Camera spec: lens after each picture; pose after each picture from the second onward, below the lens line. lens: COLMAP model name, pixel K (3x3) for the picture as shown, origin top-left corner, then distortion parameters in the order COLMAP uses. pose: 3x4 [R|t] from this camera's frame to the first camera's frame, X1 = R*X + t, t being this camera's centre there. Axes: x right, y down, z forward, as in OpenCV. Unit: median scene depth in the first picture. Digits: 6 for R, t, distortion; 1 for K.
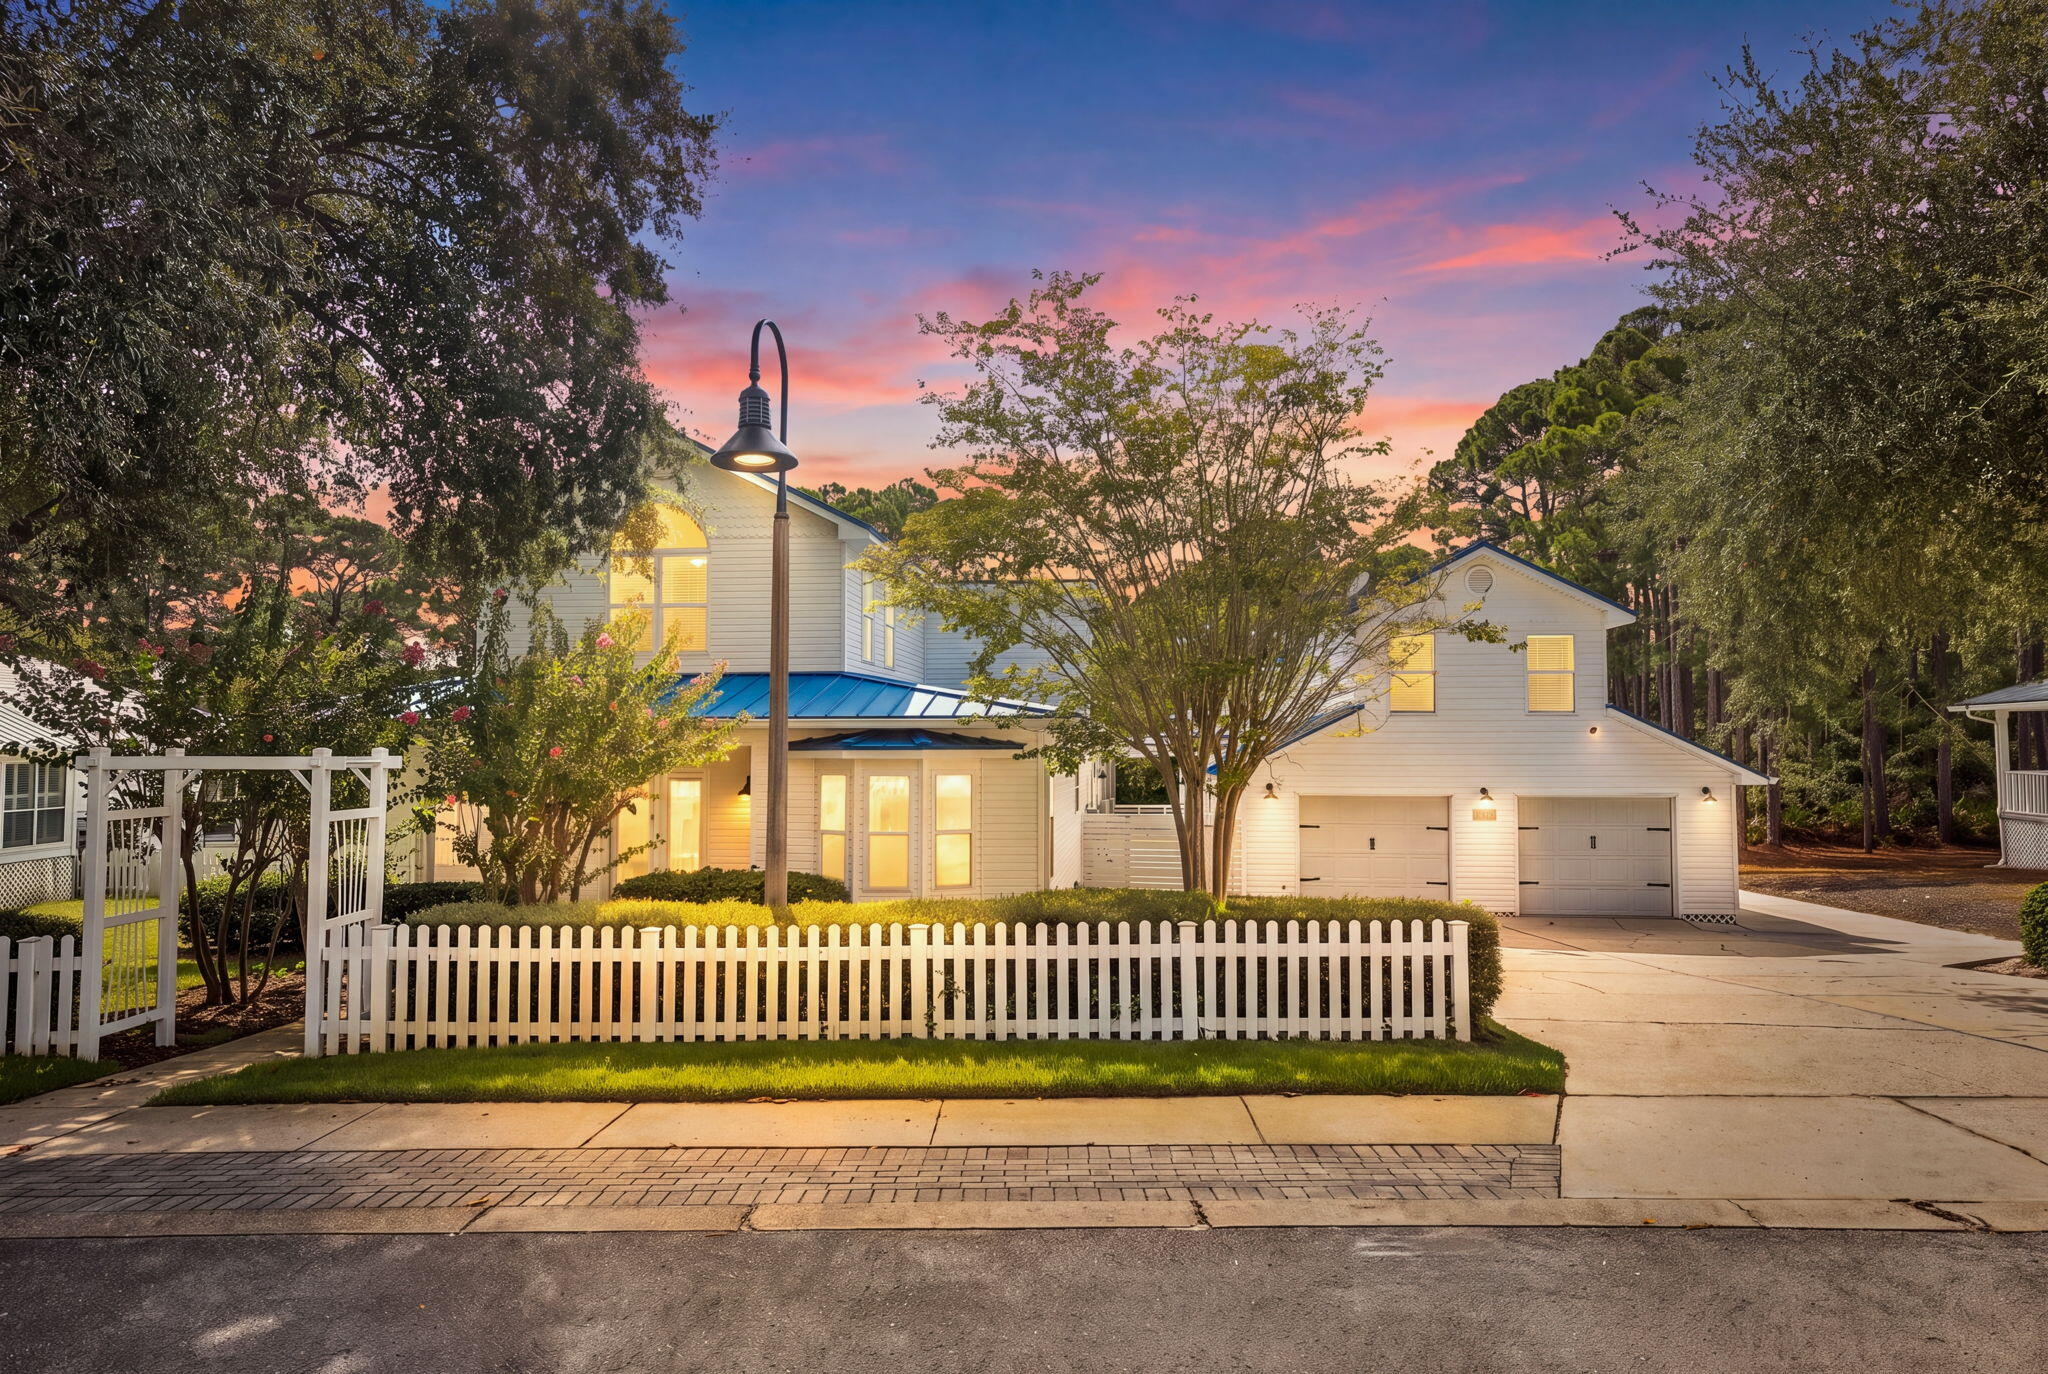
lens RADIAL K [[846.3, 0, 1024.0], [0, 846.3, 687.0], [0, 0, 1]] dist [-0.014329, 0.000215]
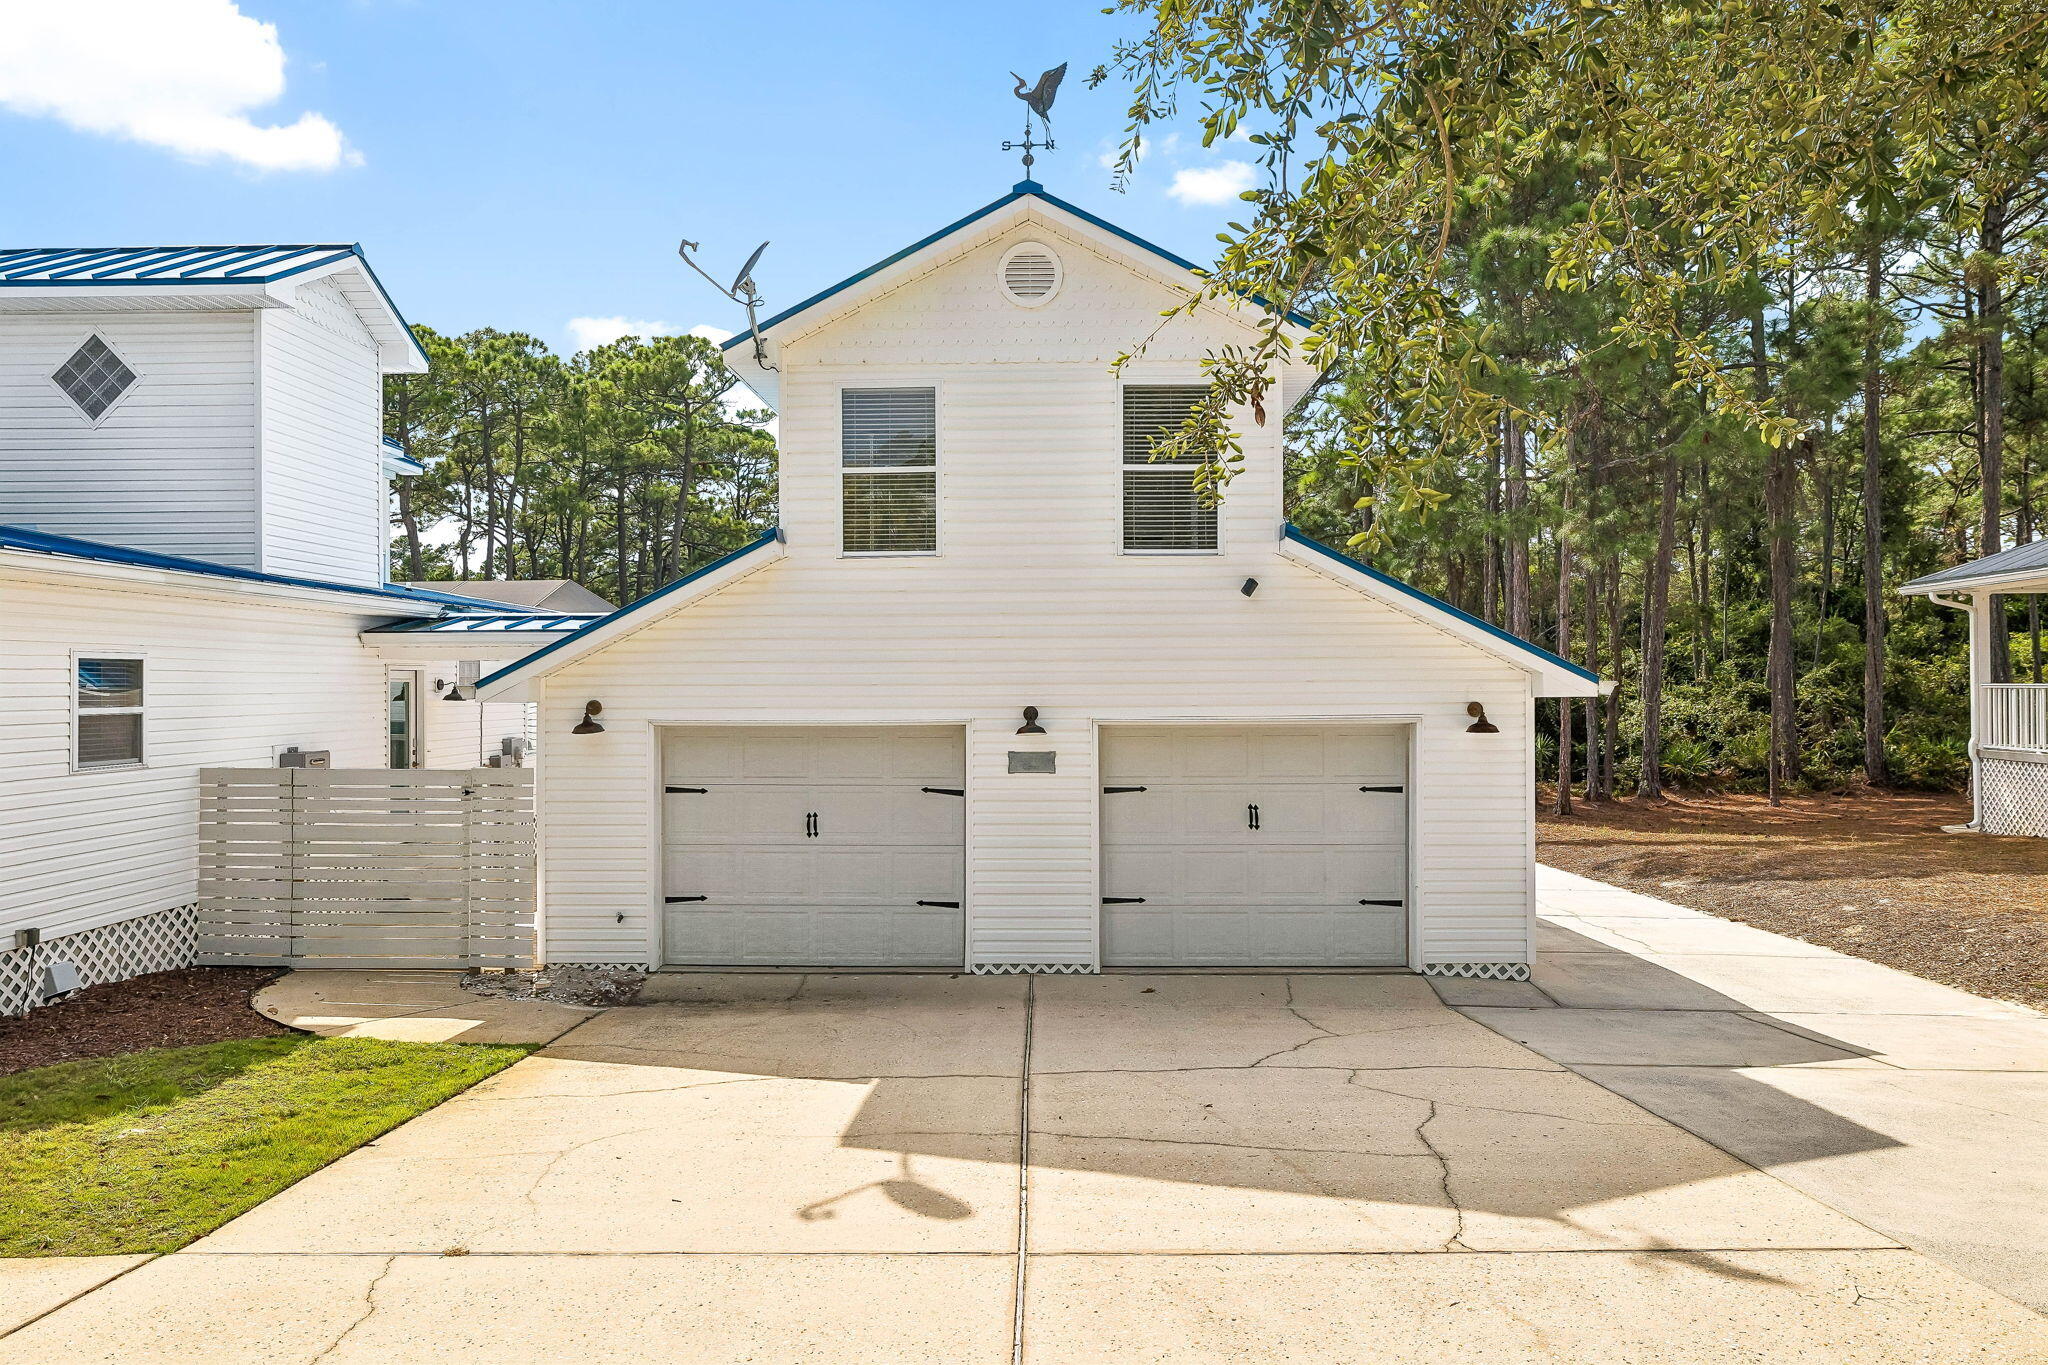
lens RADIAL K [[846.3, 0, 1024.0], [0, 846.3, 682.5], [0, 0, 1]] dist [-0.014329, 0.000215]
pose [[0.997822, -0.006029, 0.065687, 0.394412], [0.002055, 0.998172, 0.060396, 0.059311], [-0.065931, -0.060129, 0.996011, 0.404551]]
